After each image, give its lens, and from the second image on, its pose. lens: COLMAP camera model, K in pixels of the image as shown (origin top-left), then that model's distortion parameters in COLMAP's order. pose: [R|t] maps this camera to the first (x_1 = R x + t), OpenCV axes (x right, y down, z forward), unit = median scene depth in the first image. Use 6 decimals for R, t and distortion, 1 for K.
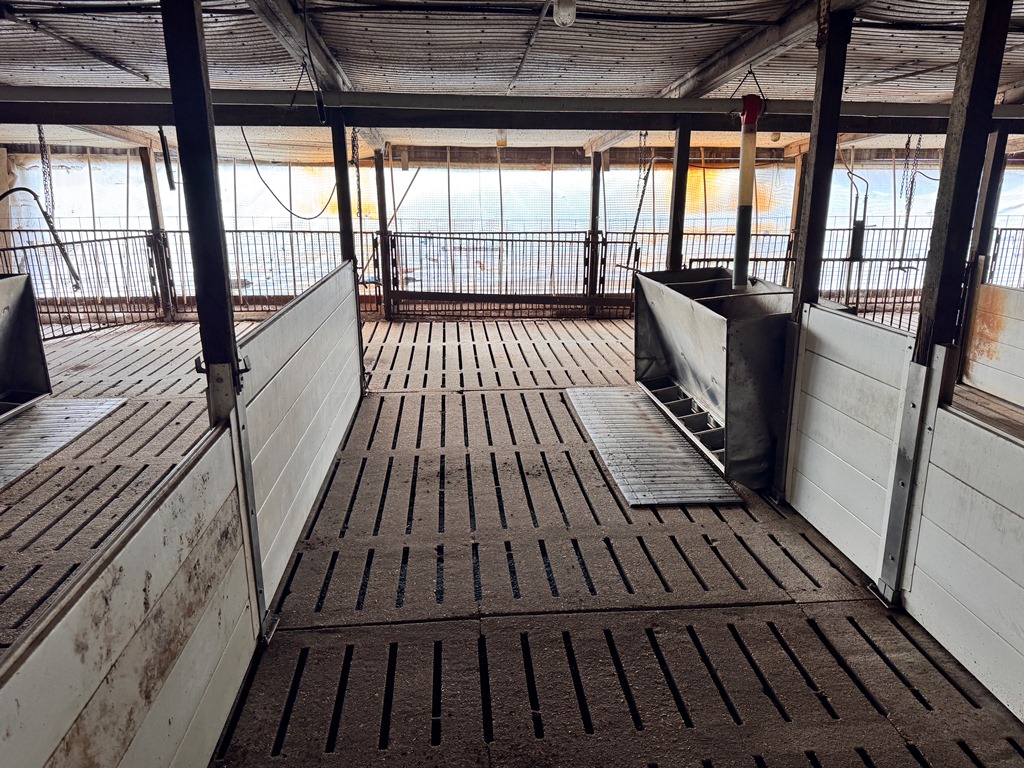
lens RADIAL K [[734.9, 0, 508.2], [0, 734.9, 387.6], [0, 0, 1]] dist [0.035537, -0.040938]
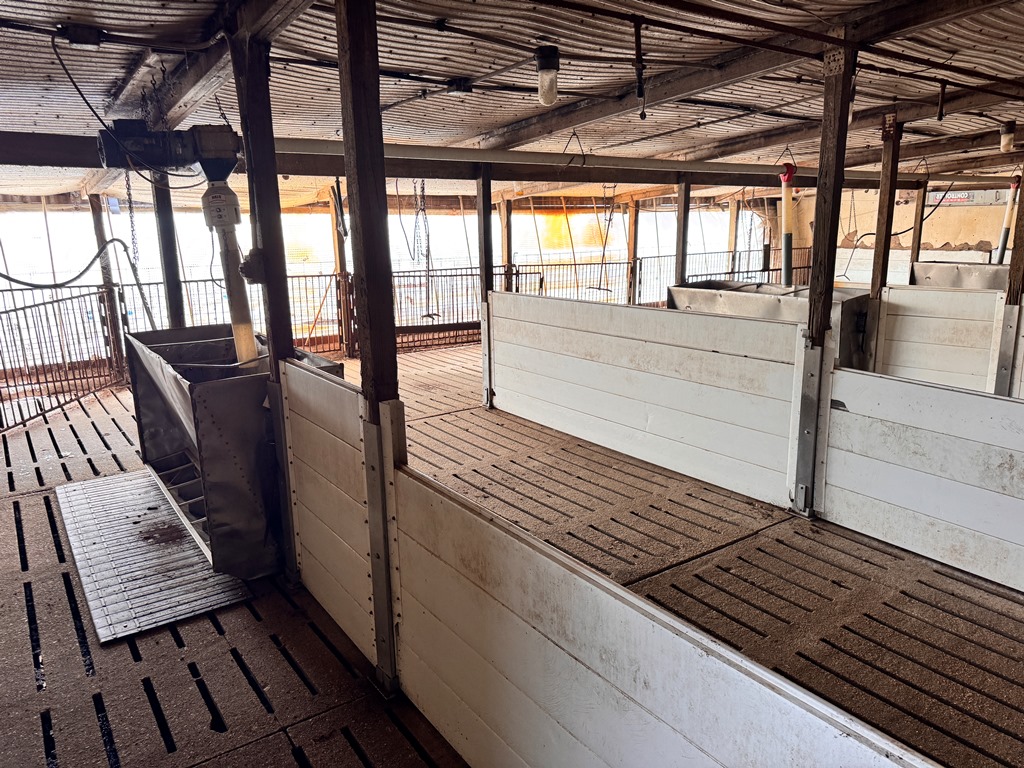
lens RADIAL K [[734.9, 0, 508.2], [0, 734.9, 387.6], [0, 0, 1]] dist [0.035537, -0.040938]
pose [[0.860837, -0.127268, 0.492709, -0.656640], [0.155692, 0.987661, -0.016901, 0.004180], [-0.484479, 0.091260, 0.870030, -0.018235]]
